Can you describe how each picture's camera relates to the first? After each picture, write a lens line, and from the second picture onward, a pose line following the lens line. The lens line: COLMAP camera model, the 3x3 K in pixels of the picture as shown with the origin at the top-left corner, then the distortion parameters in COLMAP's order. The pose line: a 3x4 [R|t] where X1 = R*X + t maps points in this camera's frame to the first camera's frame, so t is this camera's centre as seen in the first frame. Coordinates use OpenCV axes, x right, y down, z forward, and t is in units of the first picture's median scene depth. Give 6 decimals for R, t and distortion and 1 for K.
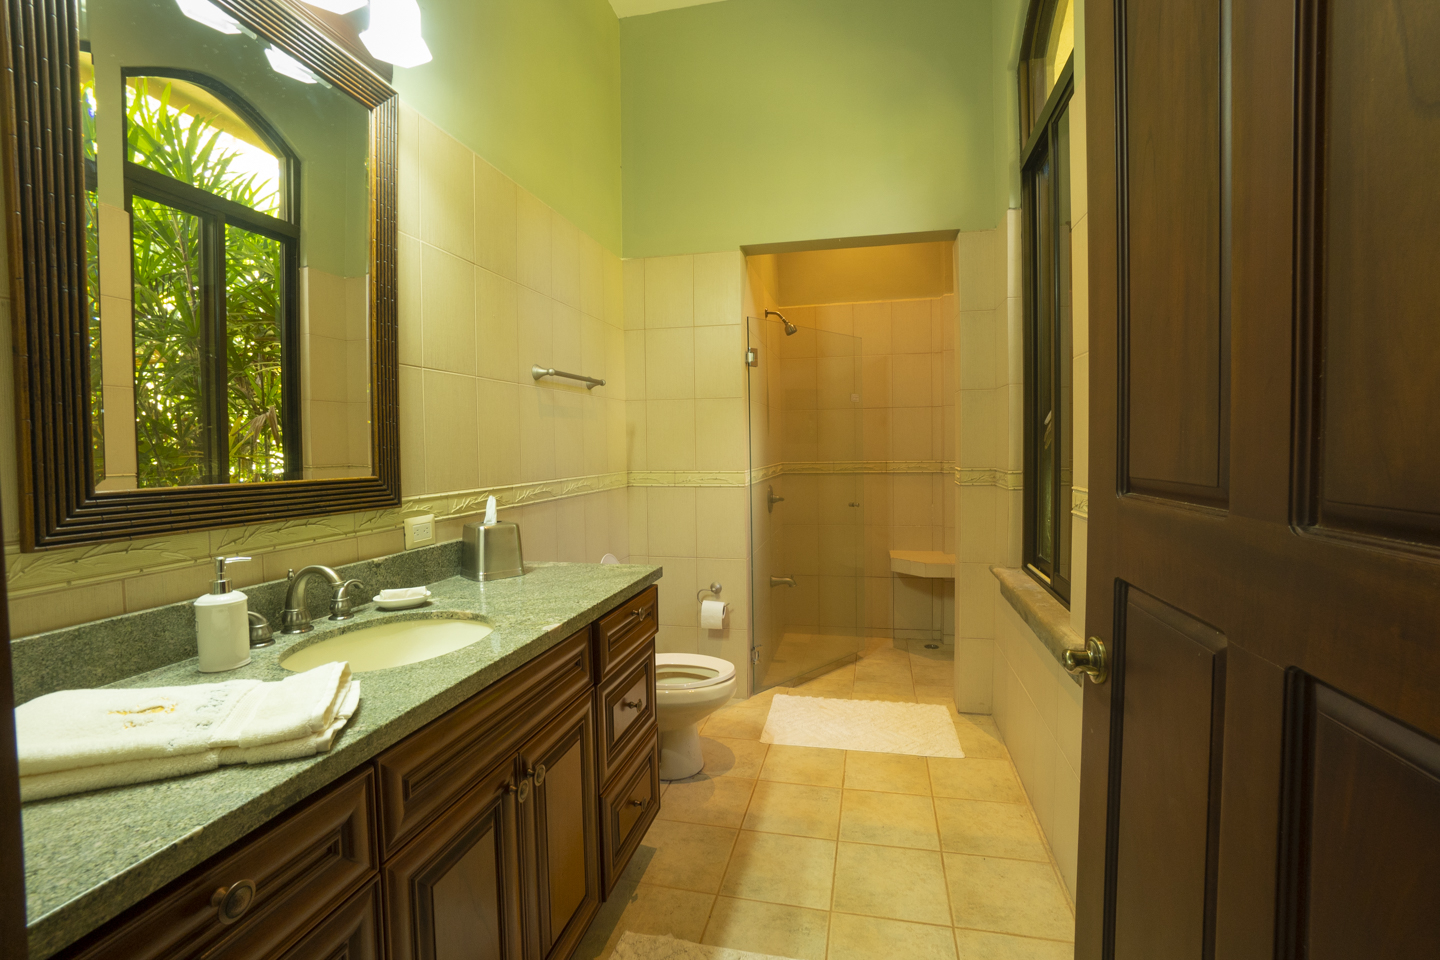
lens RADIAL K [[638.3, 0, 722.2], [0, 638.3, 469.9], [0, 0, 1]] dist [-0.069659, 0.024364]
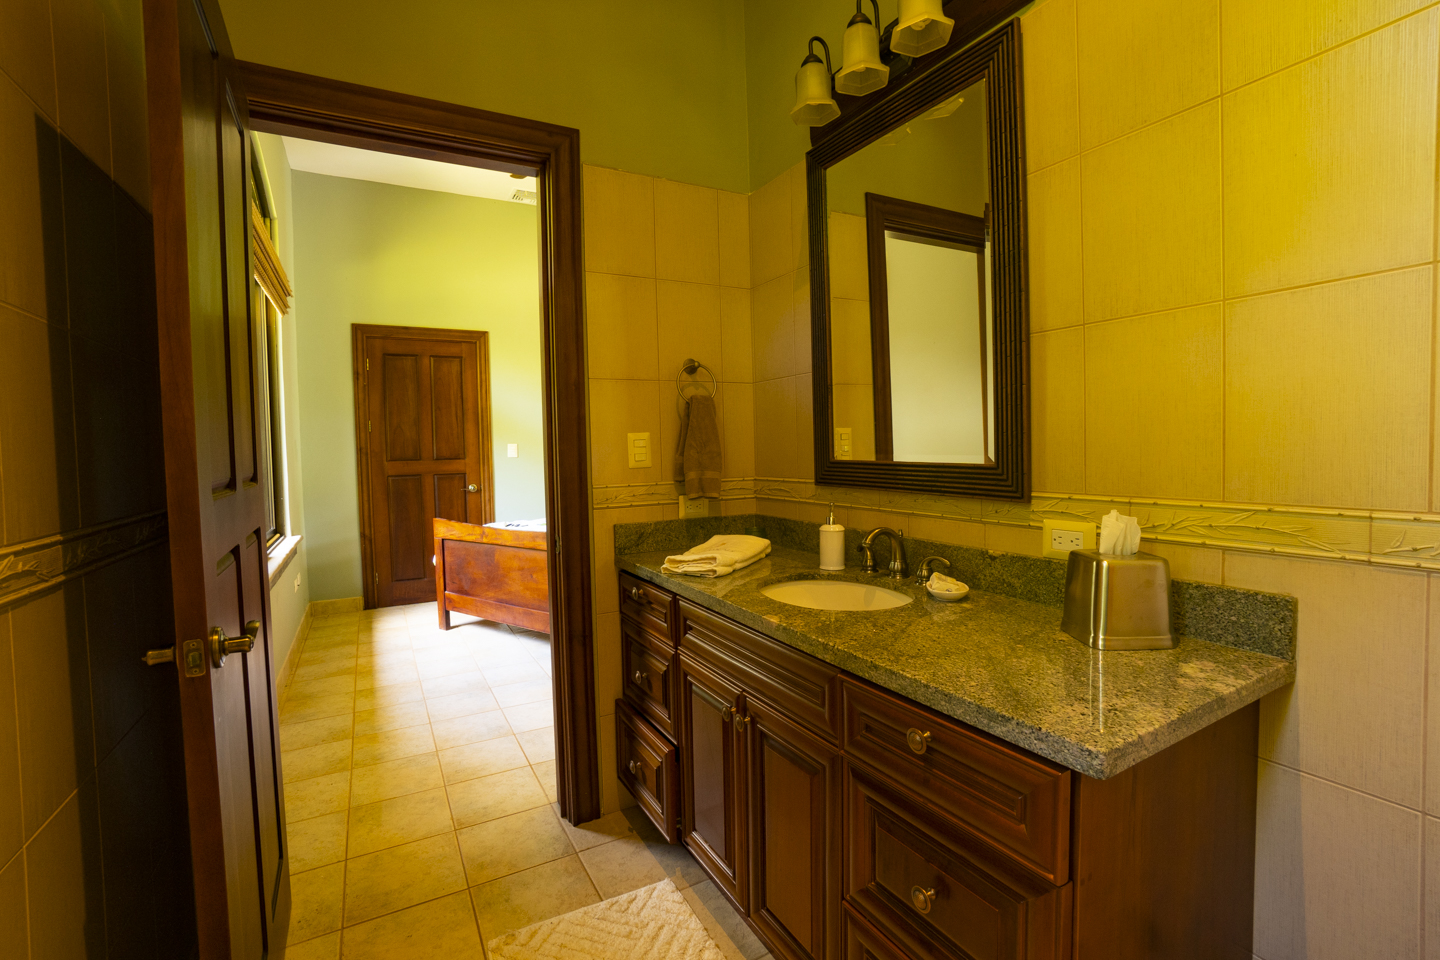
lens RADIAL K [[638.3, 0, 722.2], [0, 638.3, 469.9], [0, 0, 1]] dist [-0.069659, 0.024364]
pose [[-0.739823, 0.054725, -0.670573, 0.334332], [0.005812, 0.997169, 0.074966, -0.049876], [0.672777, 0.051564, -0.738046, 1.475664]]
